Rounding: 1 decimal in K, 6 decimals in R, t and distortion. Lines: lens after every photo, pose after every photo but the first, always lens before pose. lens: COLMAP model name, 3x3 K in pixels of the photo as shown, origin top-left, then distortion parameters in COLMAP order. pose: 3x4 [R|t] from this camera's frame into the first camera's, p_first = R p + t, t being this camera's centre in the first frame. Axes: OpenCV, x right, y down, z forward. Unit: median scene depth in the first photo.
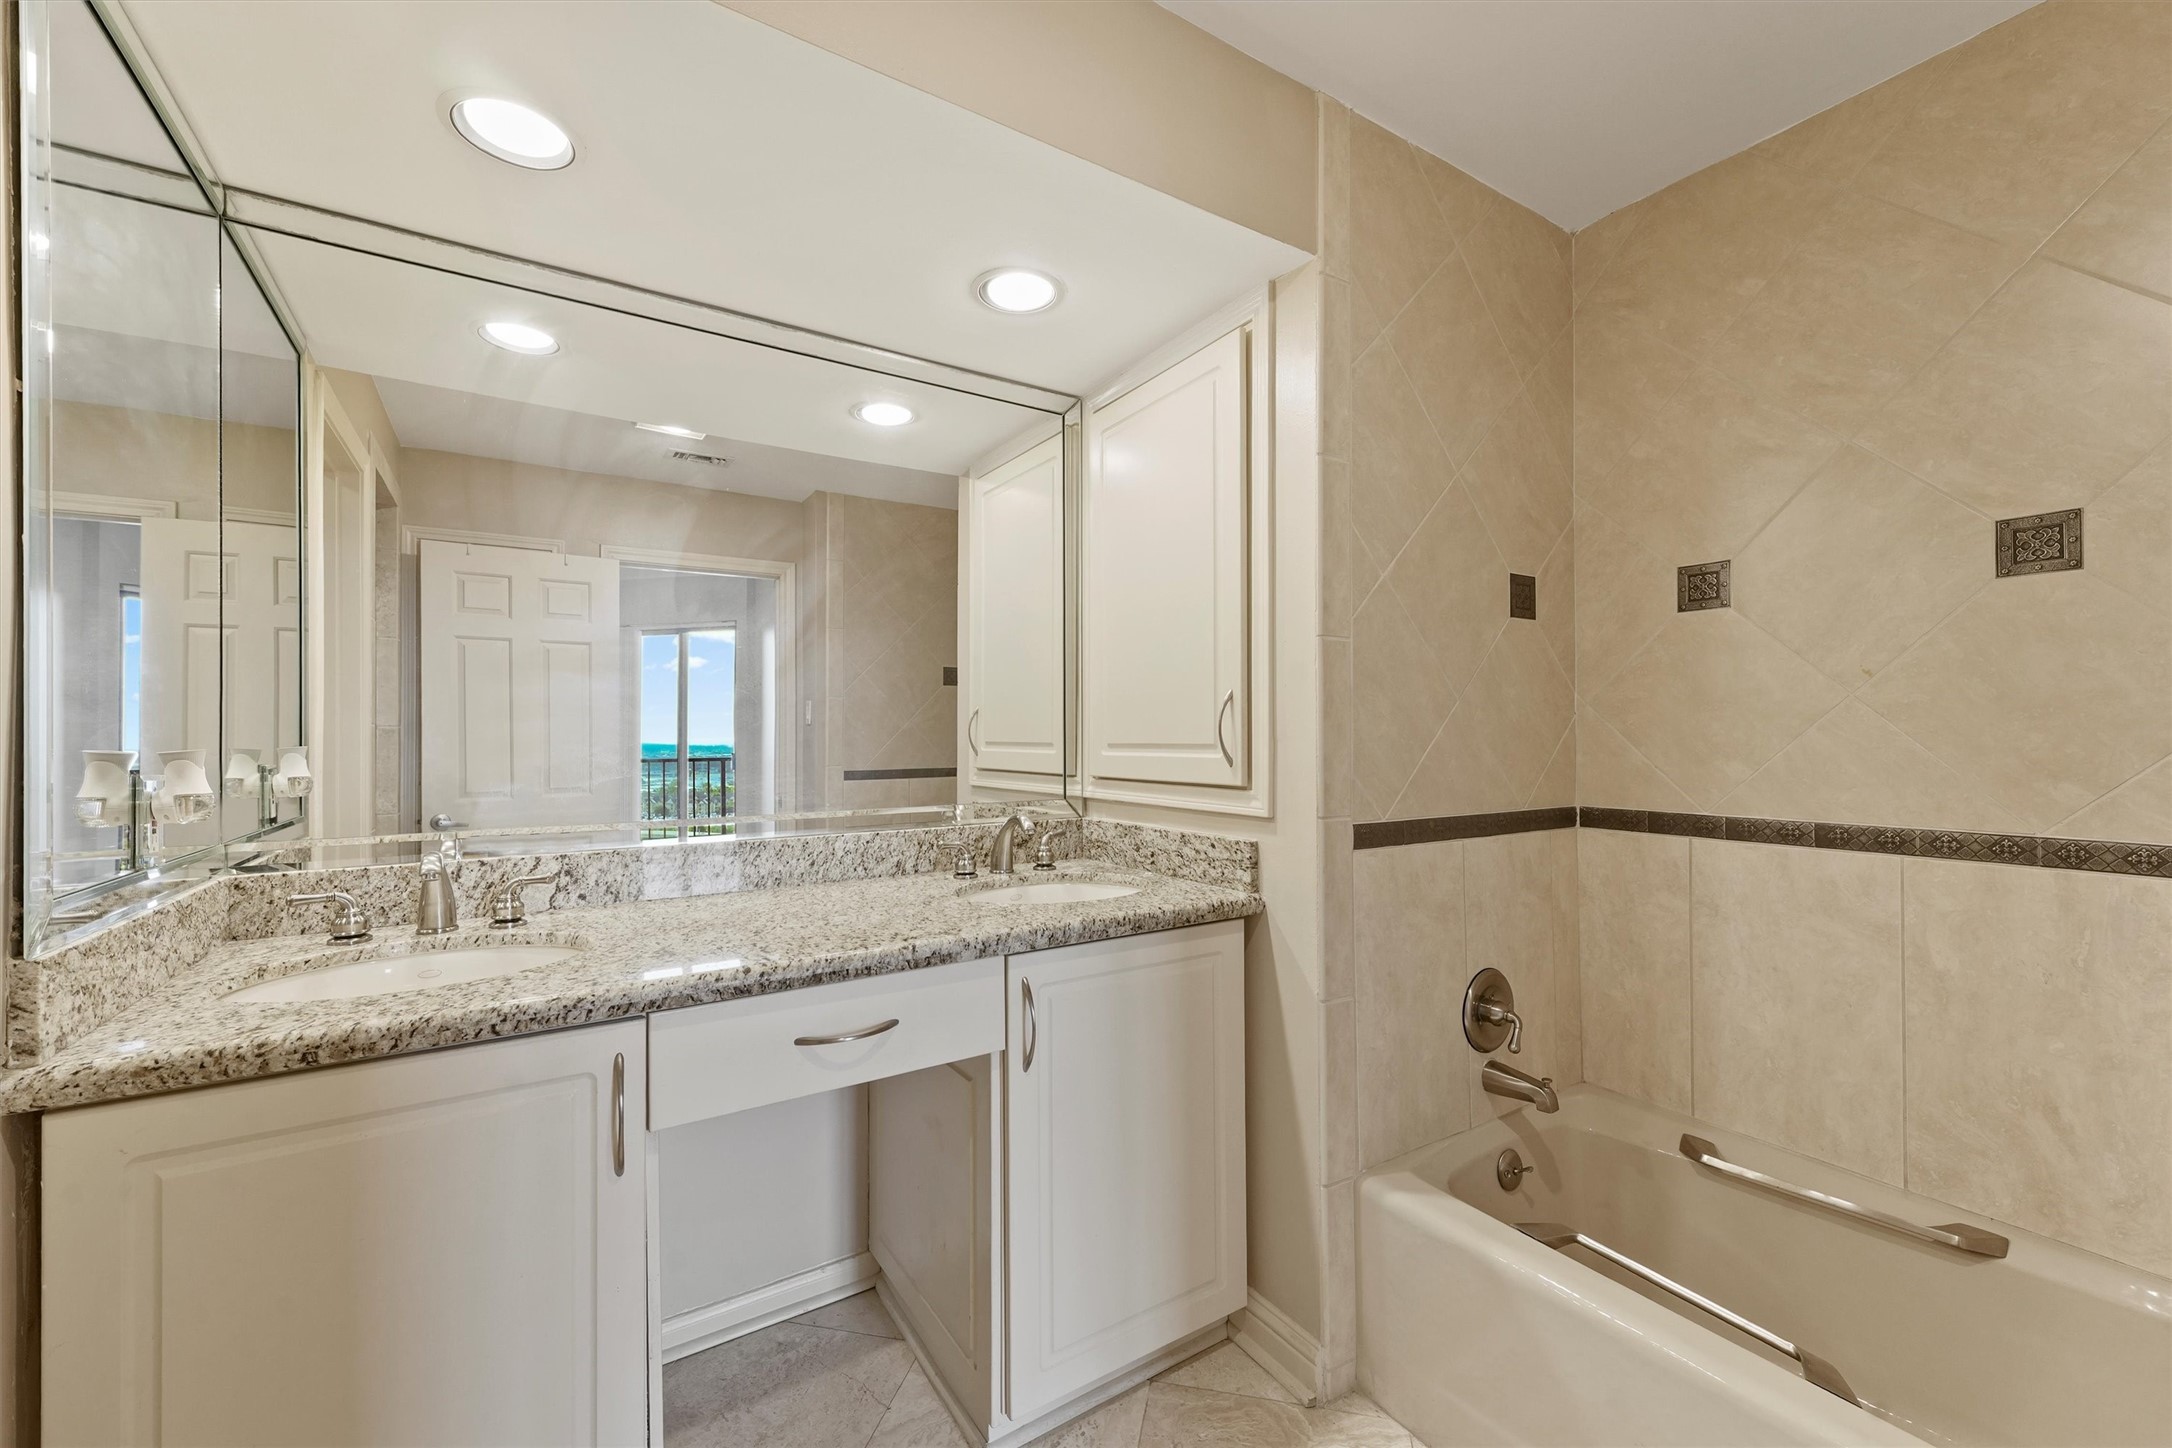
lens RADIAL K [[858.8, 0, 1077.4], [0, 858.8, 719.3], [0, 0, 1]] dist [0.000846, -0.000181]
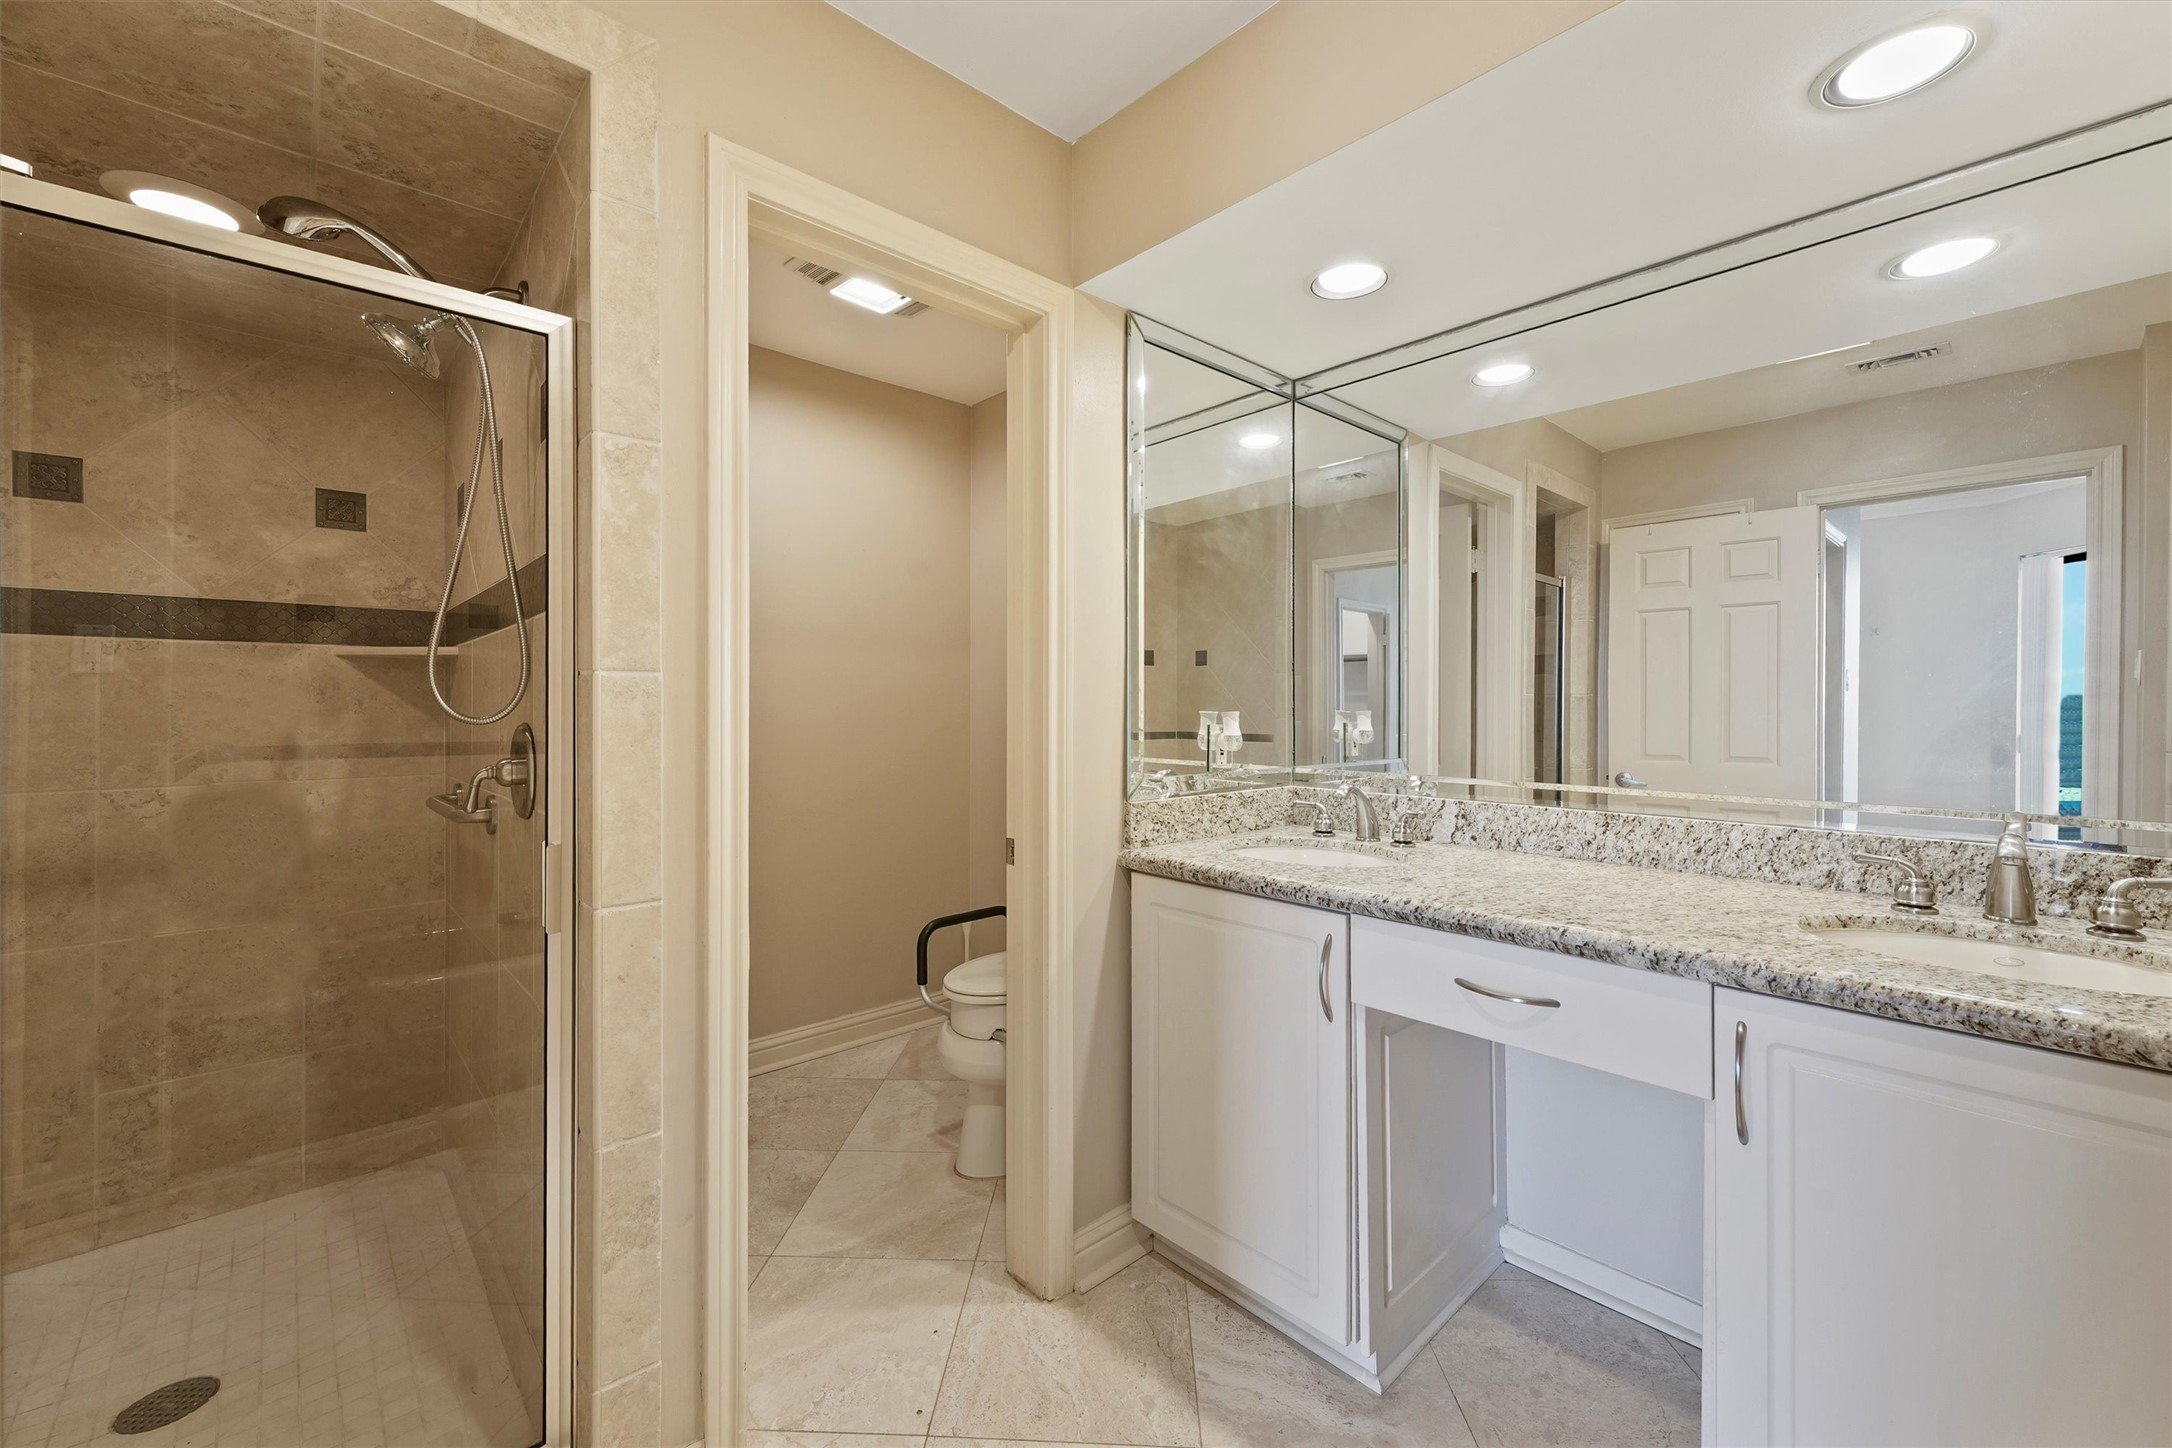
lens RADIAL K [[874.3, 0, 1089.6], [0, 874.3, 683.8], [0, 0, 1]] dist [0.000808, -0.000036]
pose [[0.180948, -0.014039, -0.983393, 0.572825], [0.015647, 0.999813, -0.011395, -0.005932], [0.983368, -0.013325, 0.181133, 0.259769]]
